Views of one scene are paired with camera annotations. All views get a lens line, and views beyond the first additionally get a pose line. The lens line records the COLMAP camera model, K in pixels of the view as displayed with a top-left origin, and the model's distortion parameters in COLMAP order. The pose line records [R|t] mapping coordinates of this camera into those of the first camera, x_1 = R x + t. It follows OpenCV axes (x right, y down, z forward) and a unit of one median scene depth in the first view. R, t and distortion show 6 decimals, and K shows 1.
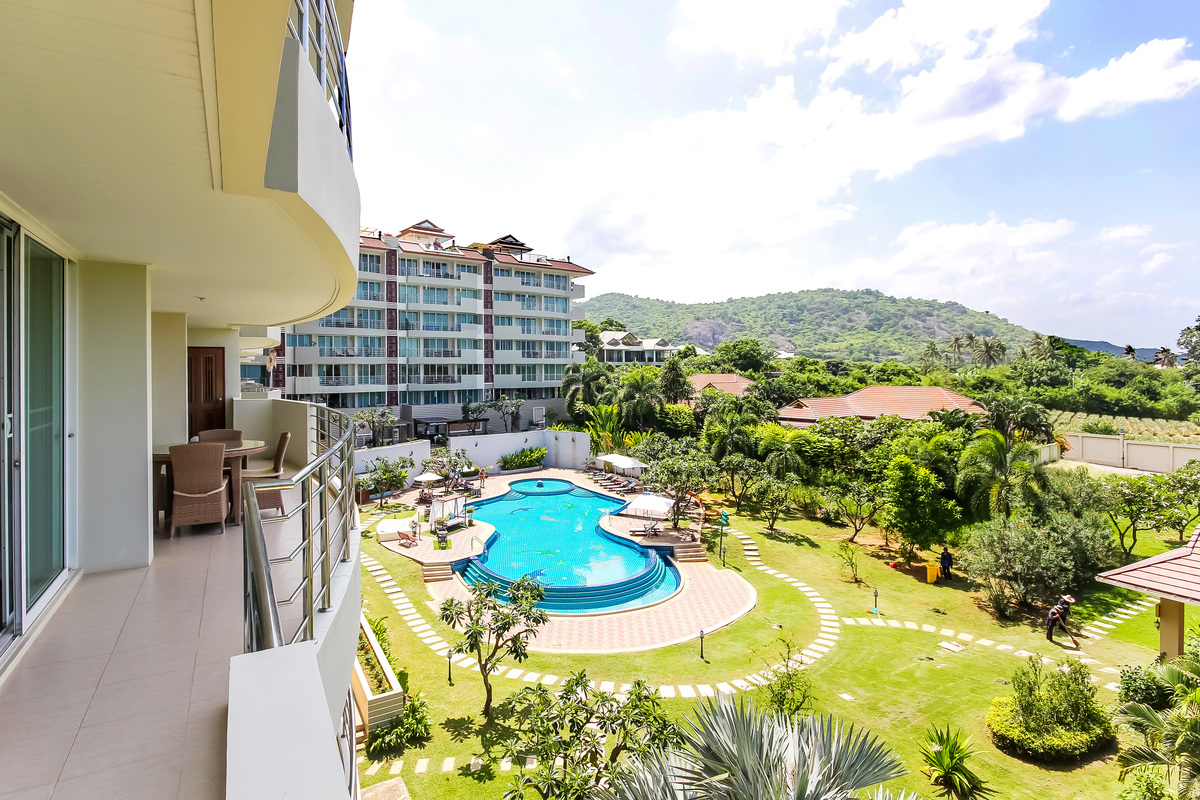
lens RADIAL K [[617.1, 0, 559.7], [0, 617.1, 369.8], [0, 0, 1]] dist [0.002043, -0.000483]
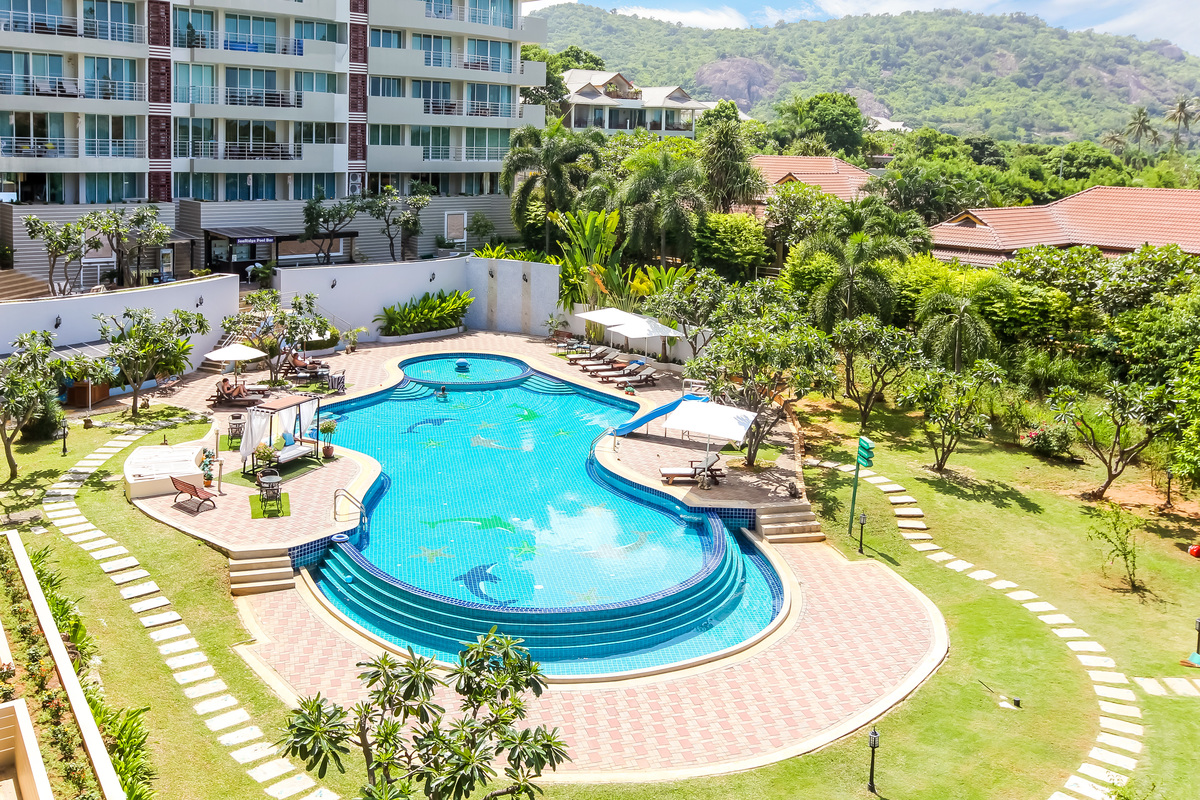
lens RADIAL K [[1074.1, 0, 547.5], [0, 1074.1, 210.7], [0, 0, 1]] dist [0.044817, -0.043573]
pose [[0.996122, 0.023768, 0.084712, -0.038170], [-0.029084, 0.997647, 0.062084, 0.003015], [-0.083037, -0.064307, 0.994469, 0.127539]]
